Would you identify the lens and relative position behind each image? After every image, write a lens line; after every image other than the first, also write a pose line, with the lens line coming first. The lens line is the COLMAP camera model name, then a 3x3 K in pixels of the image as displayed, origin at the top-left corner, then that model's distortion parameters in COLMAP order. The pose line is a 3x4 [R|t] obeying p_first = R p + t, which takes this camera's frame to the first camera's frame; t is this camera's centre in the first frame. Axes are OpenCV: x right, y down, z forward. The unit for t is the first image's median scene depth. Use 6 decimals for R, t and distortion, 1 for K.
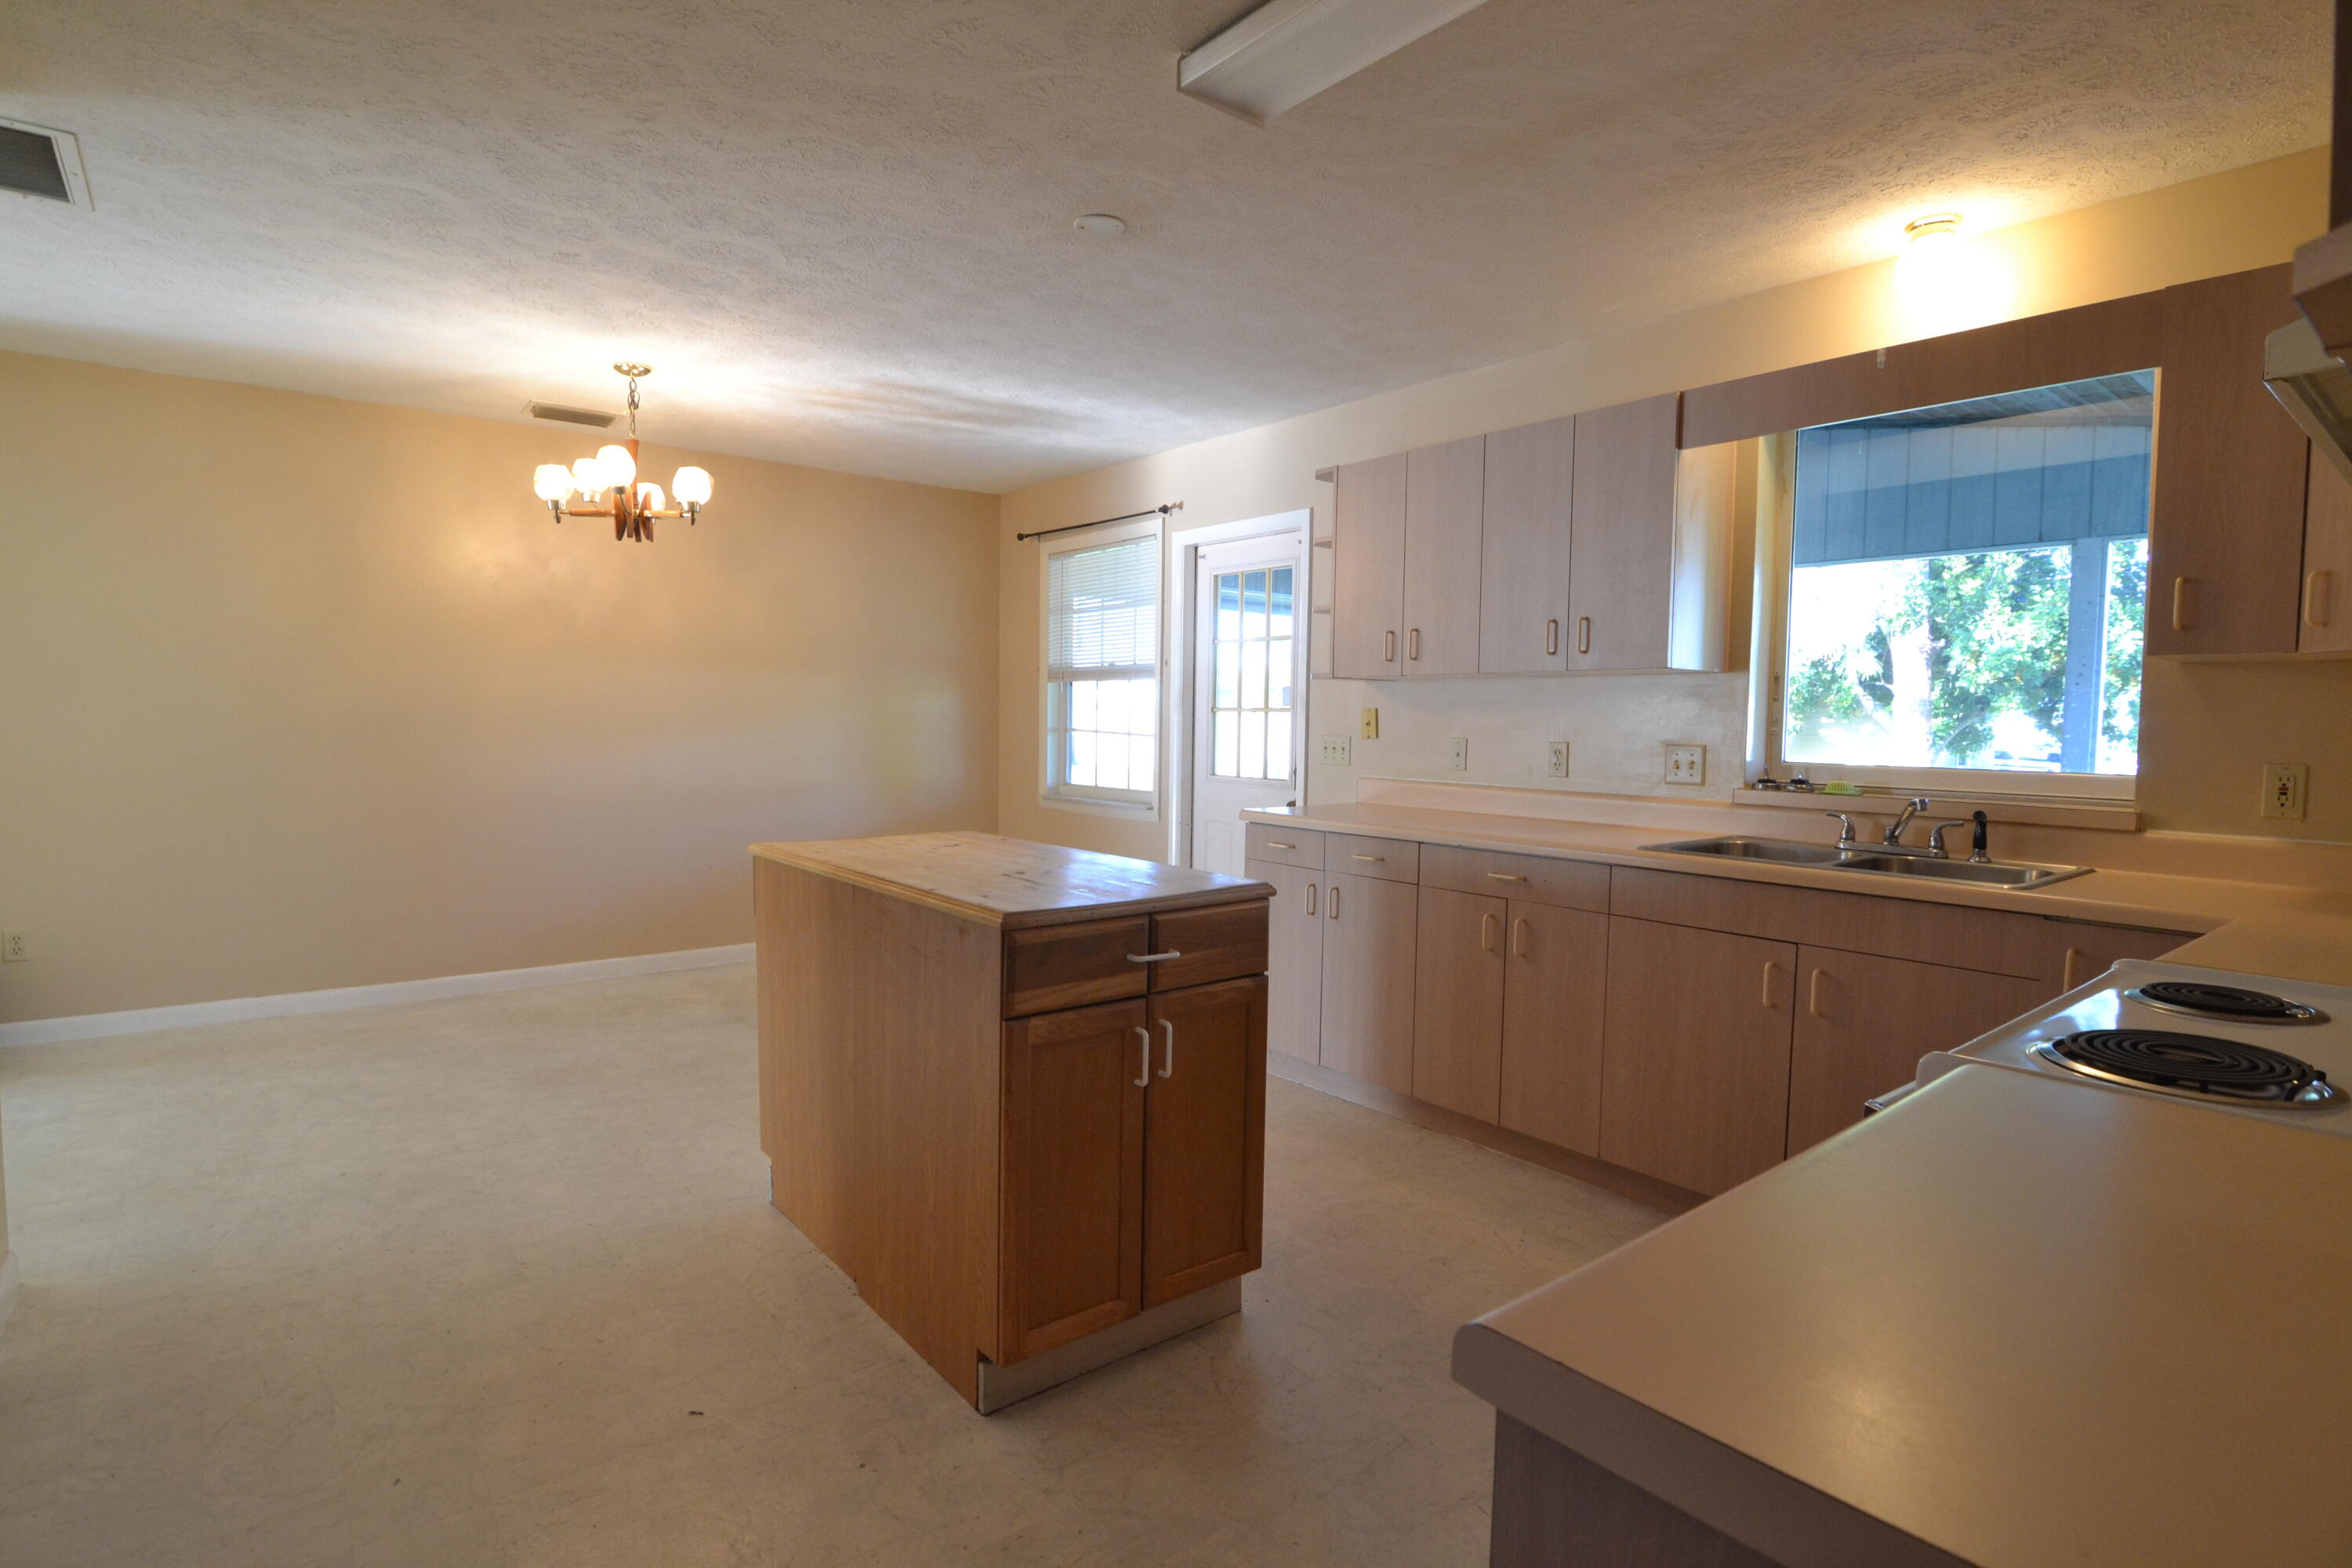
lens RADIAL K [[1160.1, 0, 1158.6], [0, 1160.1, 783.2], [0, 0, 1]] dist [0.004365, -0.028798]
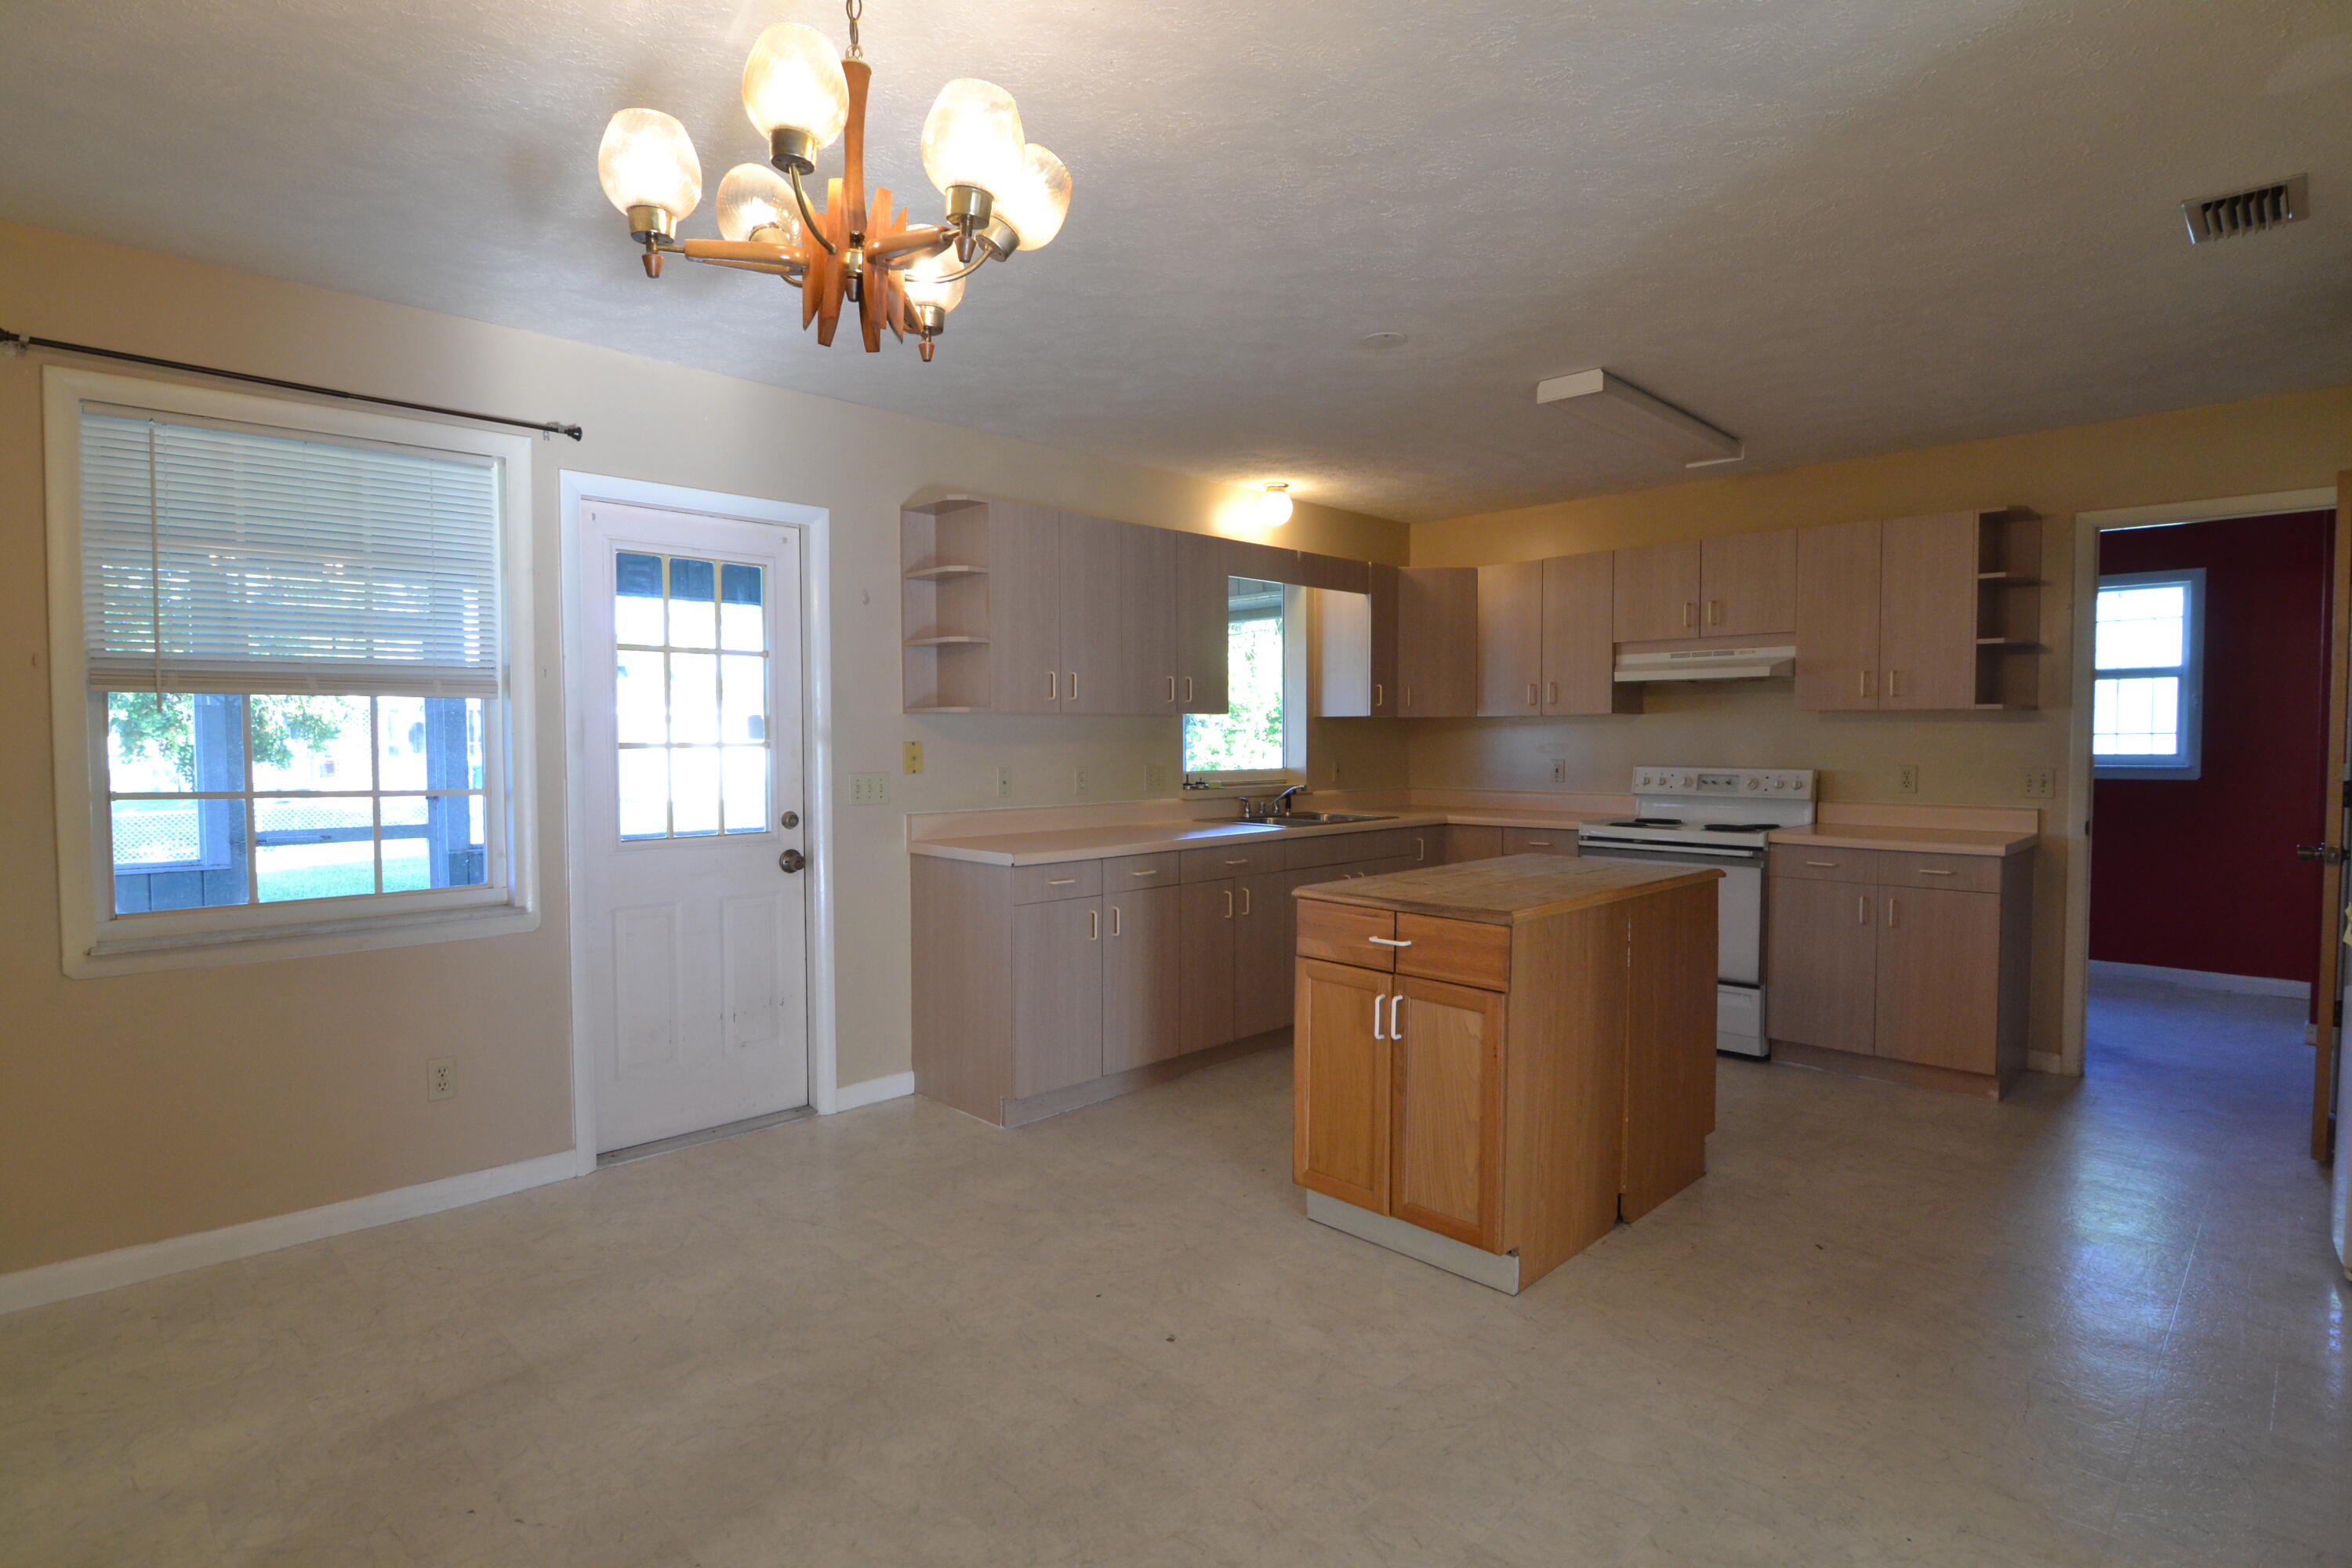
lens RADIAL K [[1273.7, 0, 1176.0], [0, 1273.7, 784.0], [0, 0, 1]] dist [0.001262, 0.000051]
pose [[-0.135486, -0.054444, 0.989282, -0.839703], [0.056196, 0.996459, 0.062535, -0.078855], [-0.989184, 0.064066, -0.131947, 0.878661]]
